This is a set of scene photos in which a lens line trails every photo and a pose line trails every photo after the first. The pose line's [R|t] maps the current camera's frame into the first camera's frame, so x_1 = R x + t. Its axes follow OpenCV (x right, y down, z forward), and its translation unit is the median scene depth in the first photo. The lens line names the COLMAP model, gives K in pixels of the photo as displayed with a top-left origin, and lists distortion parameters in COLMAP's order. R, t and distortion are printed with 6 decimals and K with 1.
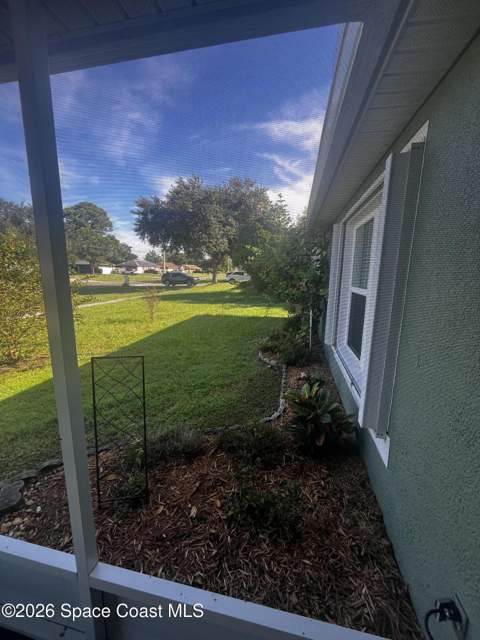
lens RADIAL K [[259.0, 0, 238.8], [0, 259.0, 318.3], [0, 0, 1]] dist [0.000678, -0.000206]
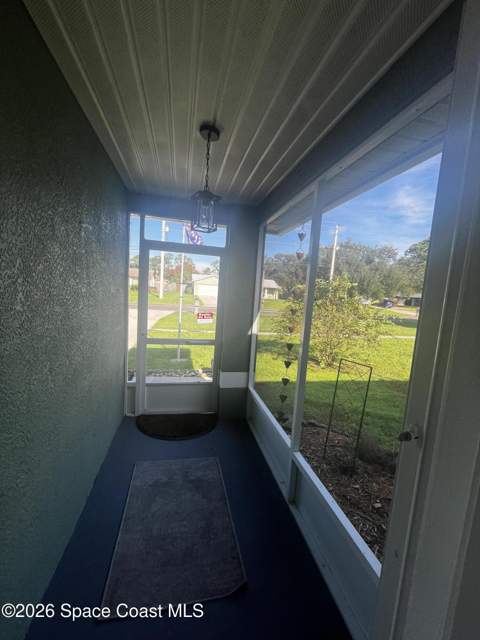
lens RADIAL K [[259.0, 0, 238.8], [0, 259.0, 318.3], [0, 0, 1]] dist [0.000678, -0.000206]
pose [[0.417822, 0.114060, -0.901341, 0.392785], [-0.226016, 0.973948, 0.018477, 0.031961], [0.879967, 0.195997, 0.432717, -0.170970]]
